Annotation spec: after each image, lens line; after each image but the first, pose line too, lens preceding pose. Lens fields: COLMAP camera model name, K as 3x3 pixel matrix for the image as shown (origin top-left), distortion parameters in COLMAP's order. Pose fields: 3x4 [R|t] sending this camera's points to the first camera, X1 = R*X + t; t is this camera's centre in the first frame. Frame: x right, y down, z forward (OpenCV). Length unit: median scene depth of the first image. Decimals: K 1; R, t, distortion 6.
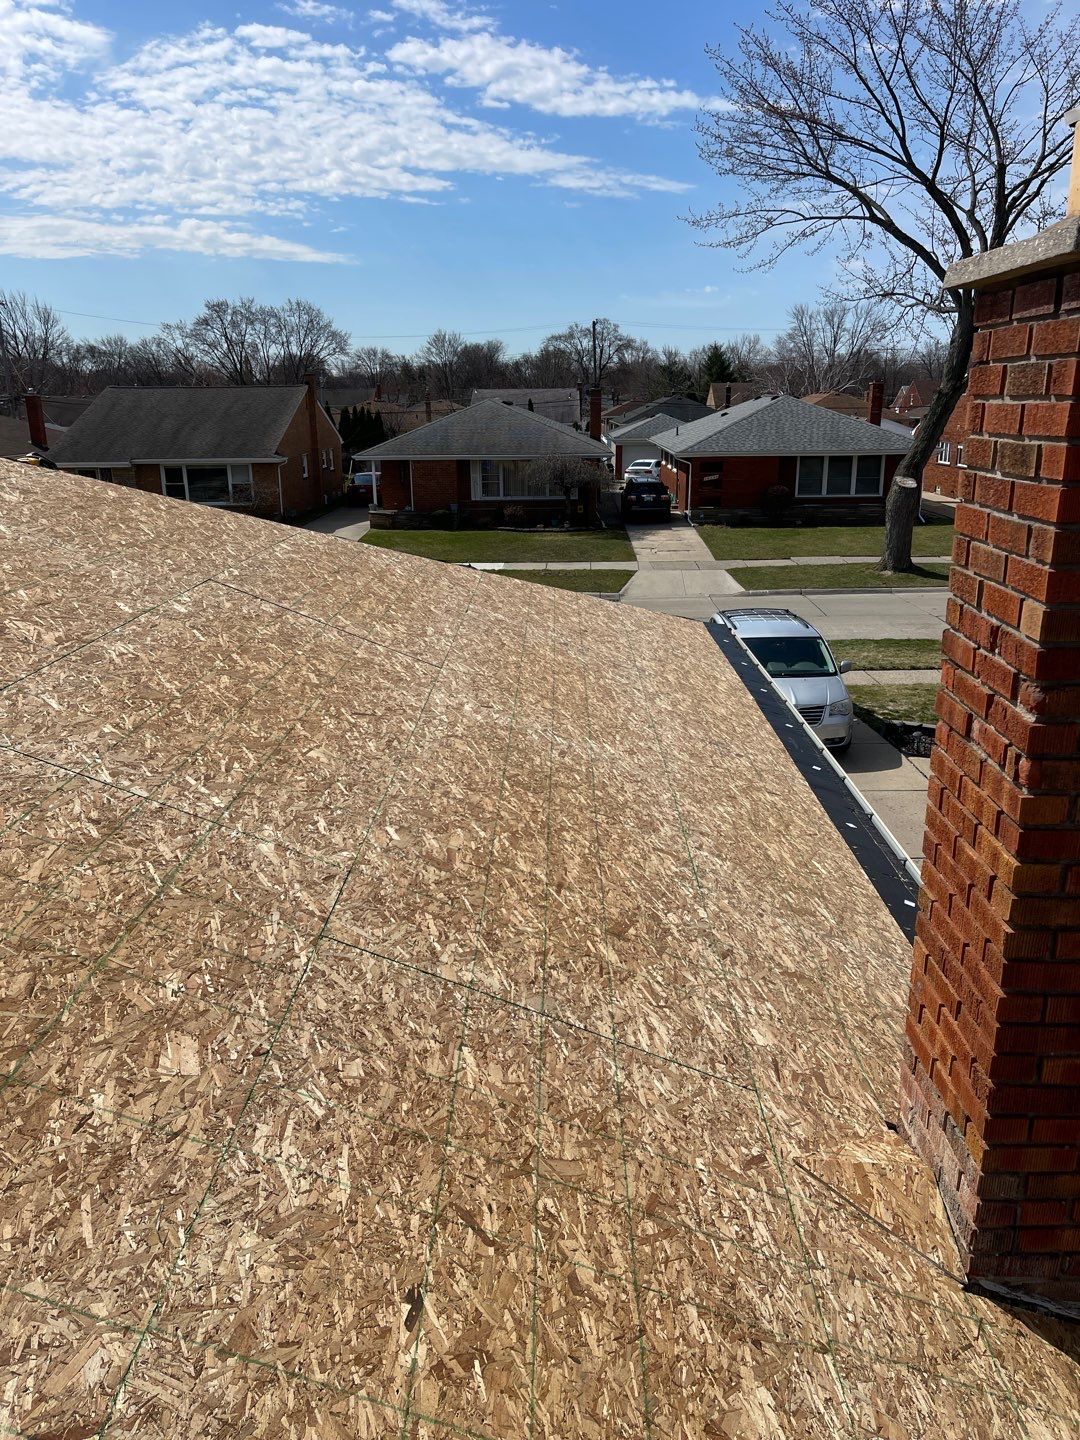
lens RADIAL K [[1076.3, 0, 534.2], [0, 1076.3, 727.1], [0, 0, 1]] dist [0.076238, -0.104663]
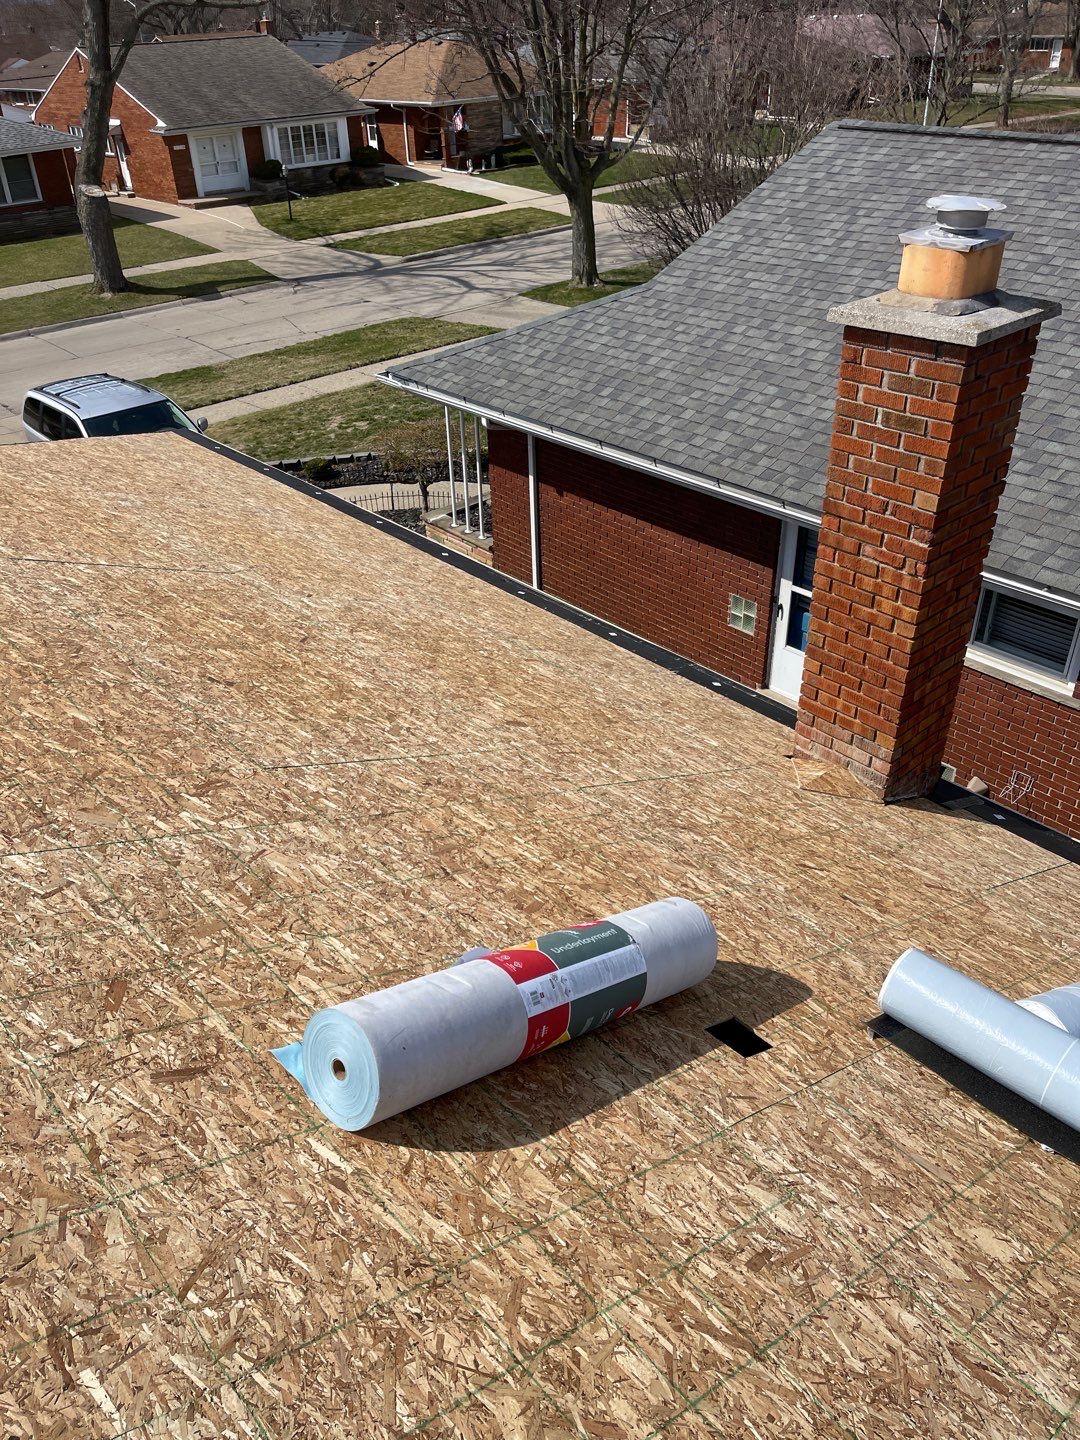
lens RADIAL K [[1101.3, 0, 511.2], [0, 1101.3, 721.6], [0, 0, 1]] dist [0.066245, -0.090669]
pose [[0.737928, -0.379556, 0.558032, -1.055783], [0.224698, 0.917863, 0.327167, -0.413780], [-0.636375, -0.116037, 0.762602, -0.134828]]
